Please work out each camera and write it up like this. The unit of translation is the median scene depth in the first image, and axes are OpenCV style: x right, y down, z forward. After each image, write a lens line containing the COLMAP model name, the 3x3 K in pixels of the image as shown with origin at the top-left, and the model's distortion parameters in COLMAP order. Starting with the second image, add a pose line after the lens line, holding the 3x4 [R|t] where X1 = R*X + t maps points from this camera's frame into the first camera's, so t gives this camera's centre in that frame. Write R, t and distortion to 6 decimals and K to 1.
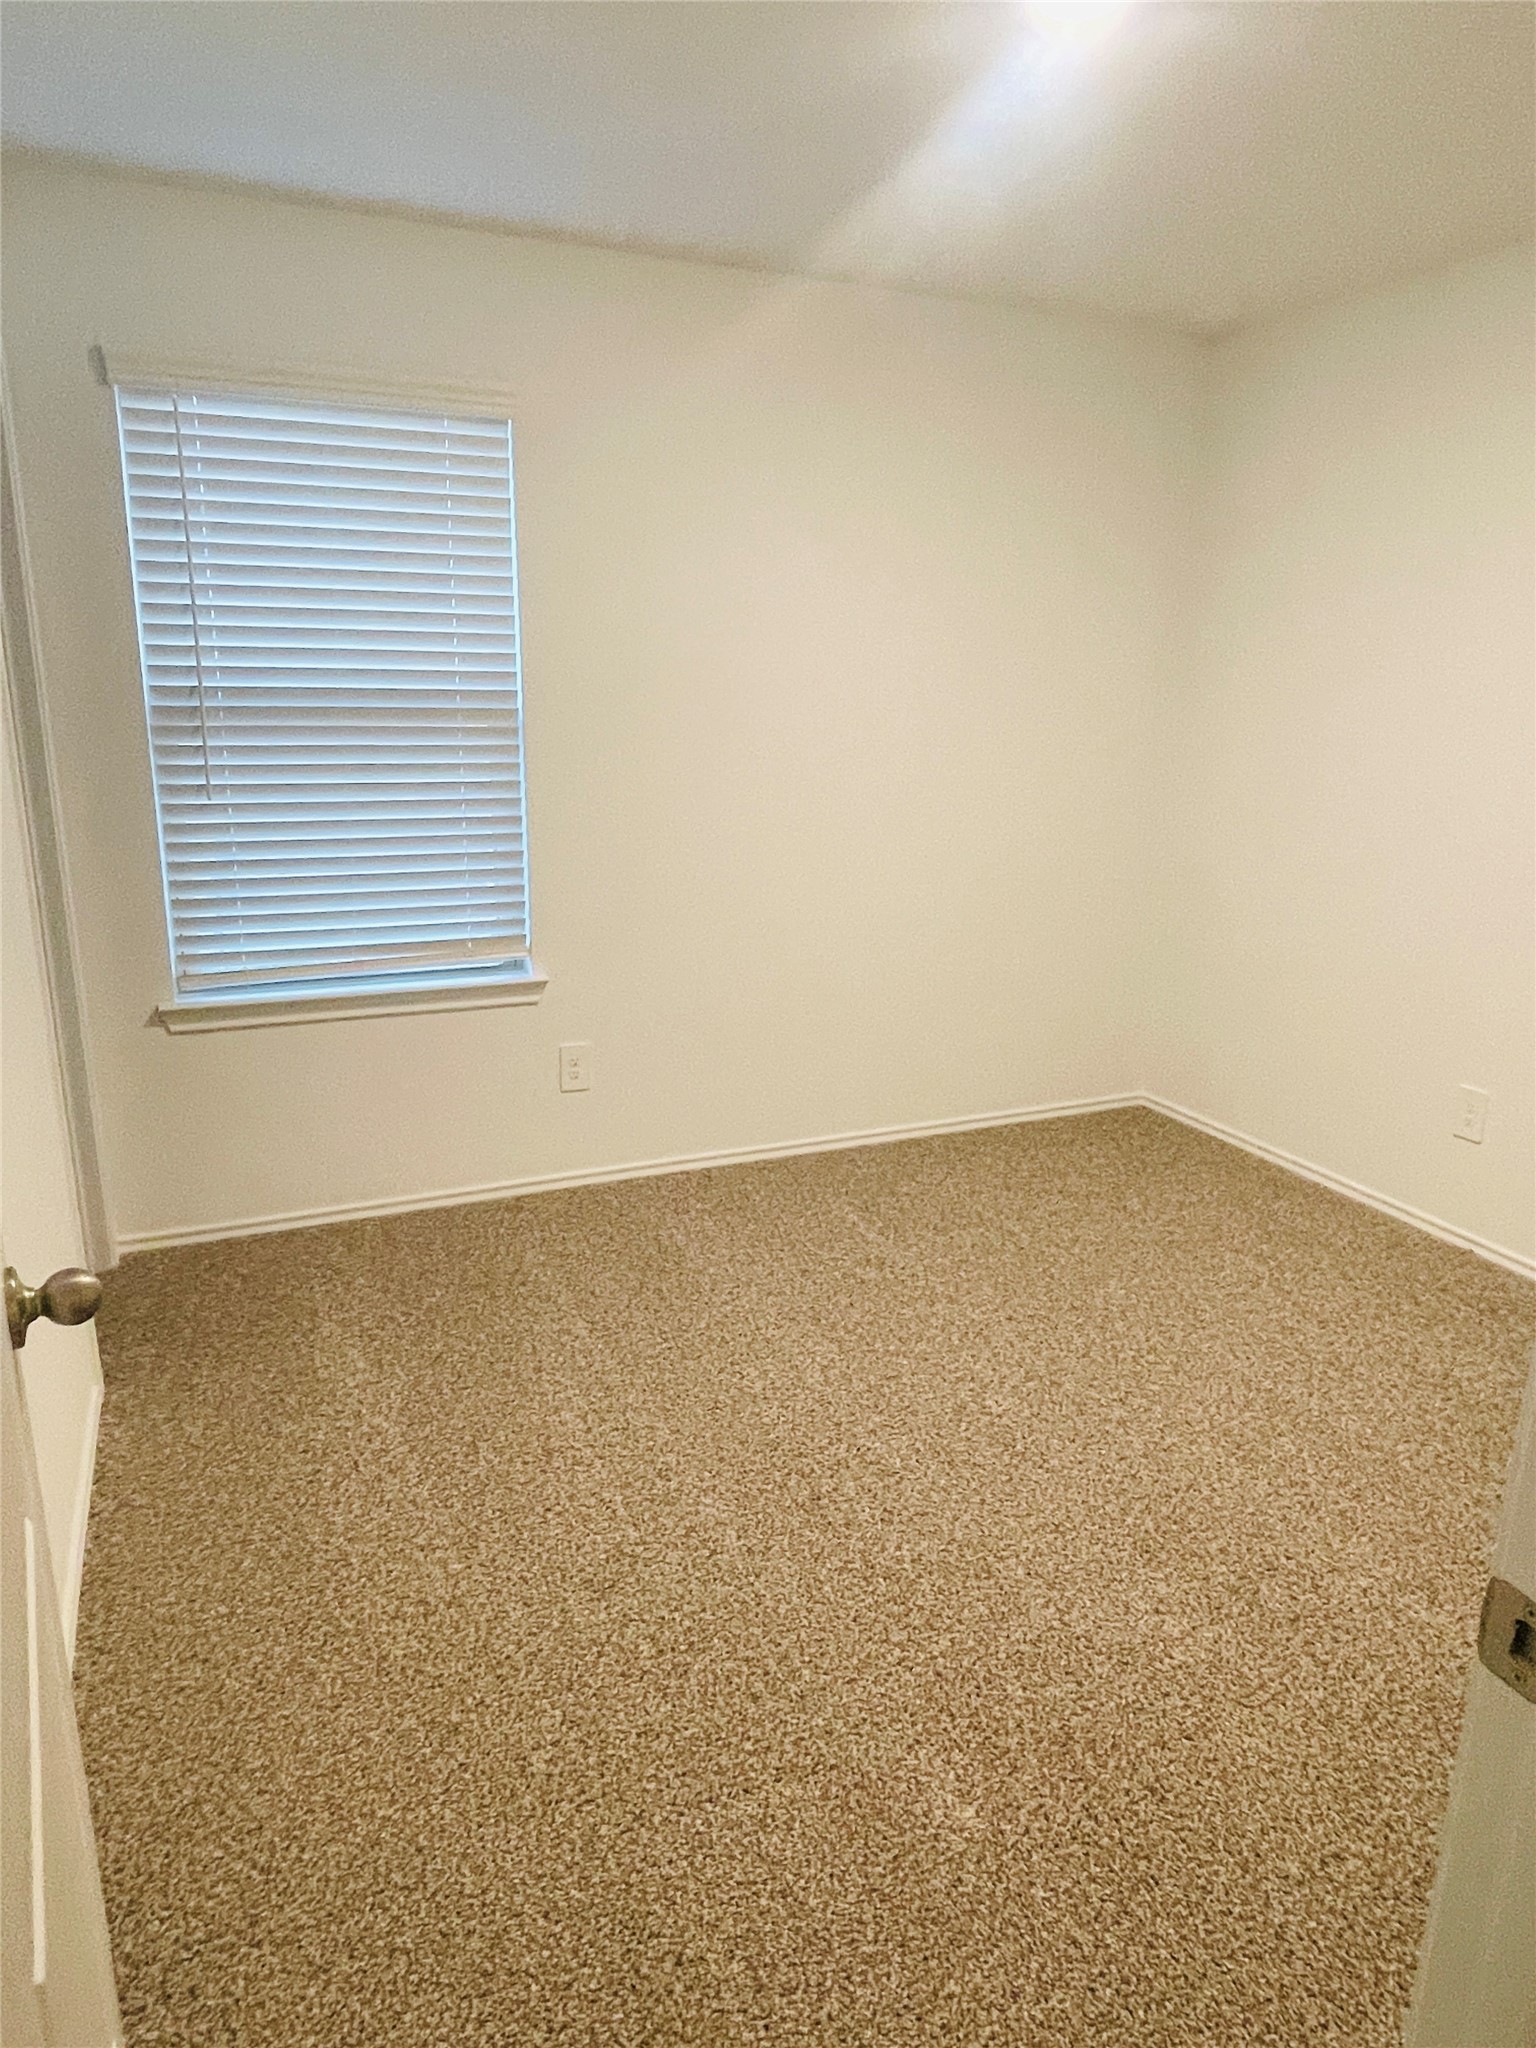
lens RADIAL K [[1297.4, 0, 788.5], [0, 1297.4, 1022.6], [0, 0, 1]] dist [-0.002619, 0.002828]
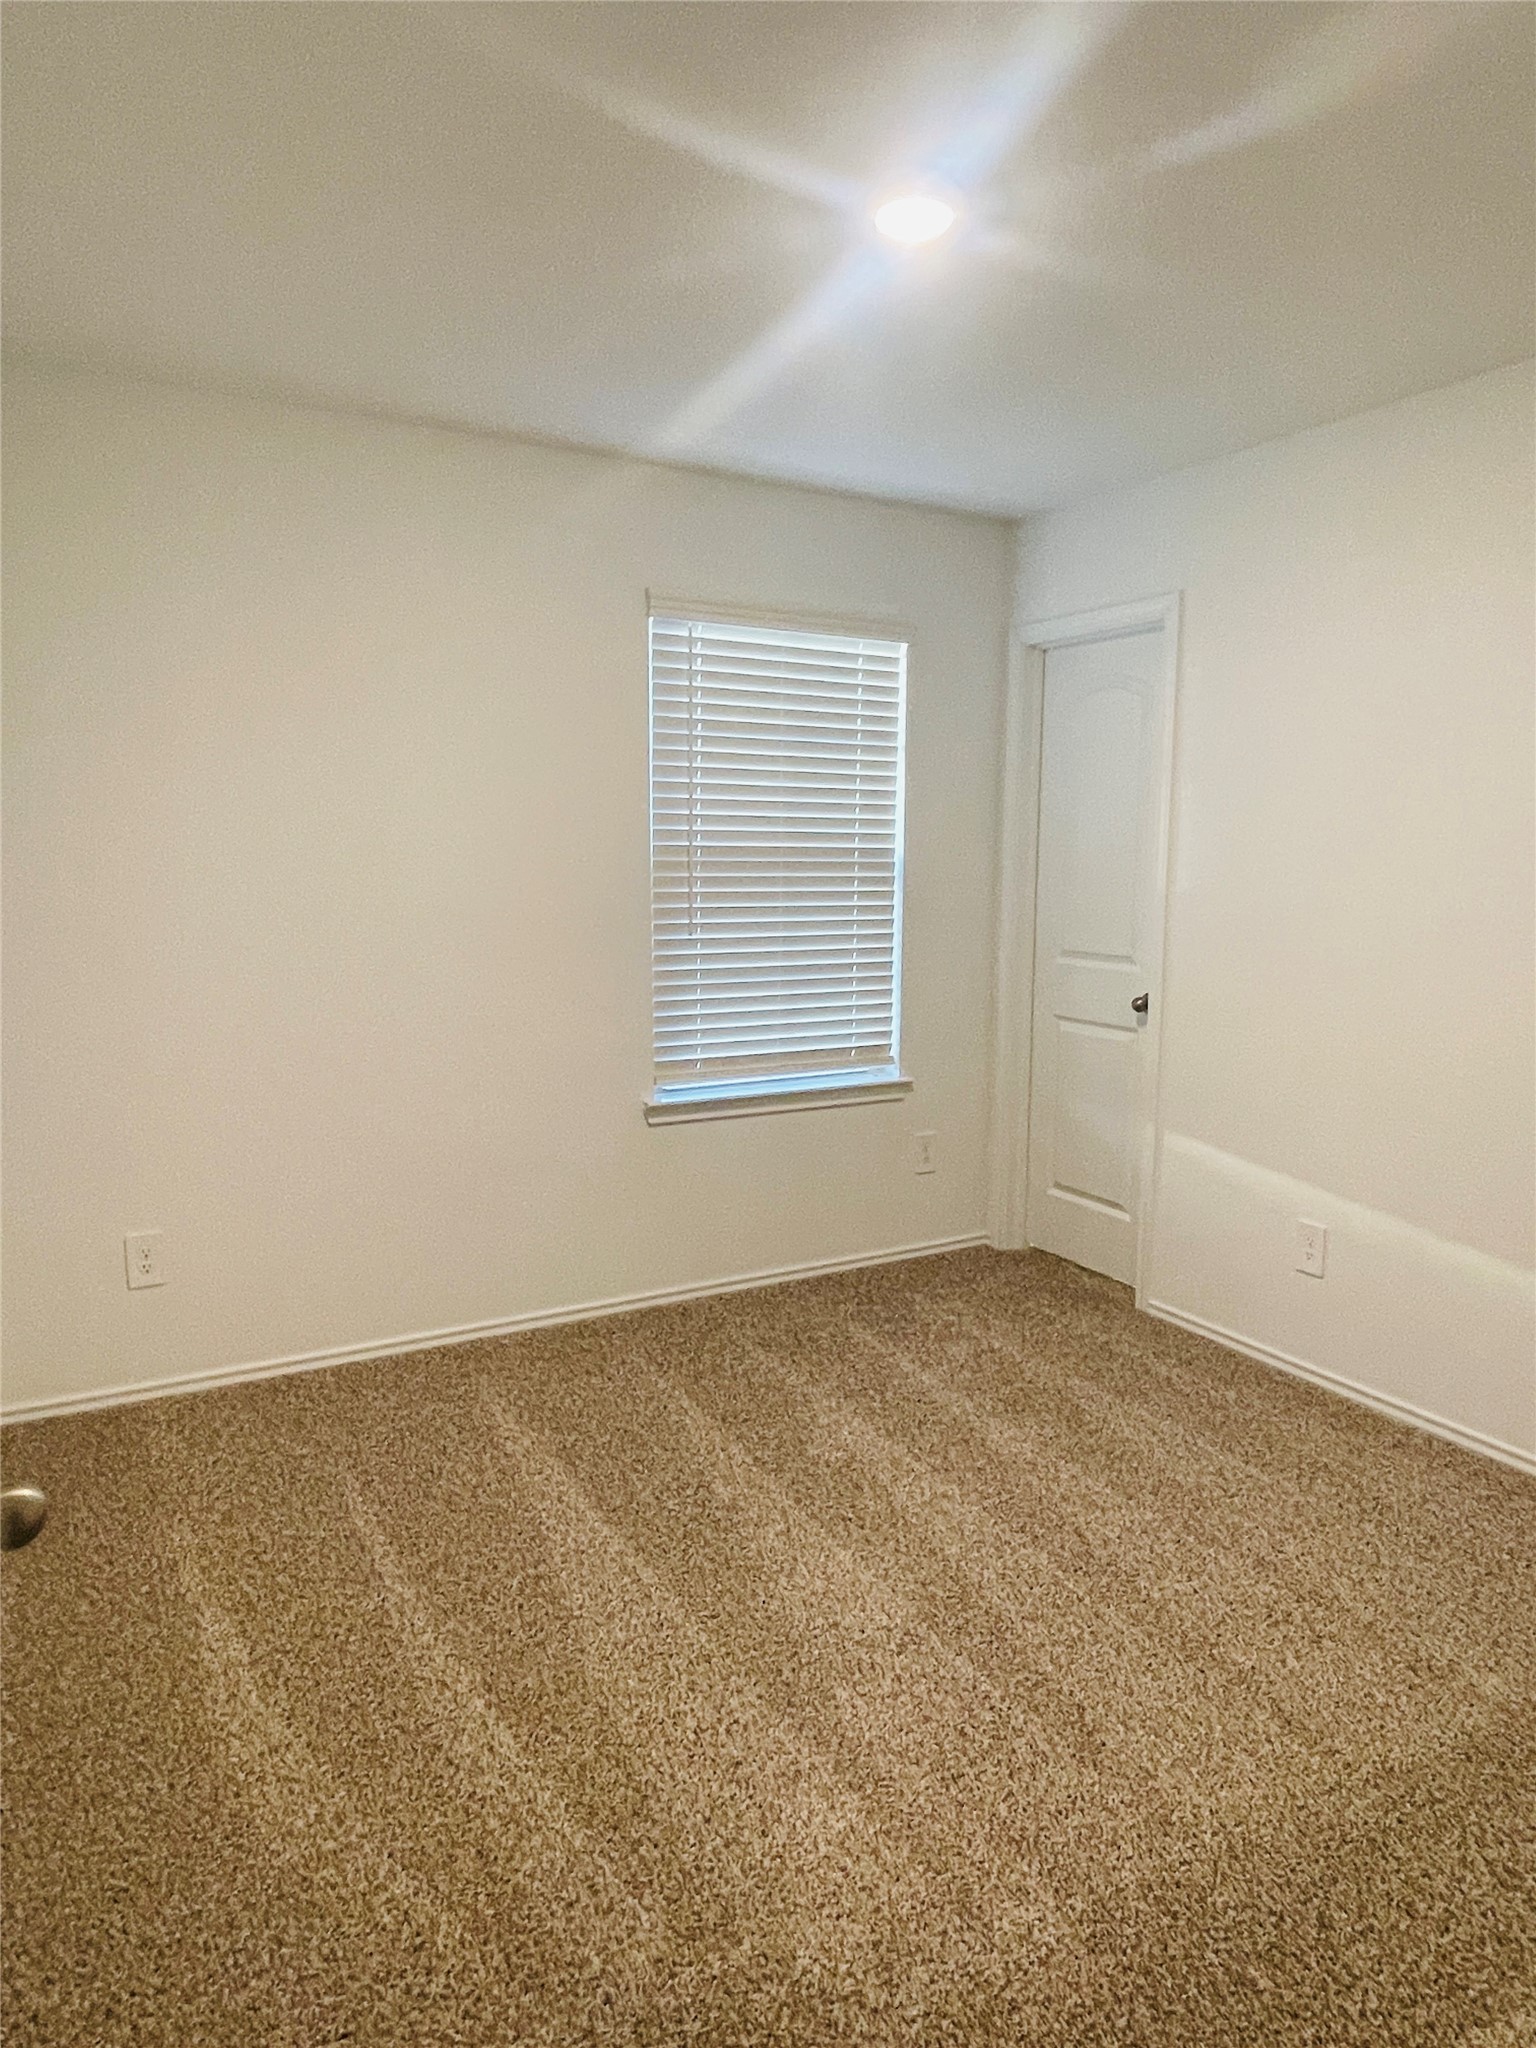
lens RADIAL K [[1297.4, 0, 788.5], [0, 1297.4, 1022.6], [0, 0, 1]] dist [-0.002619, 0.002828]
pose [[0.994705, -0.012342, 0.102028, -0.388221], [0.023552, 0.993718, -0.109411, 0.039547], [-0.100037, 0.111235, 0.988746, -0.180742]]
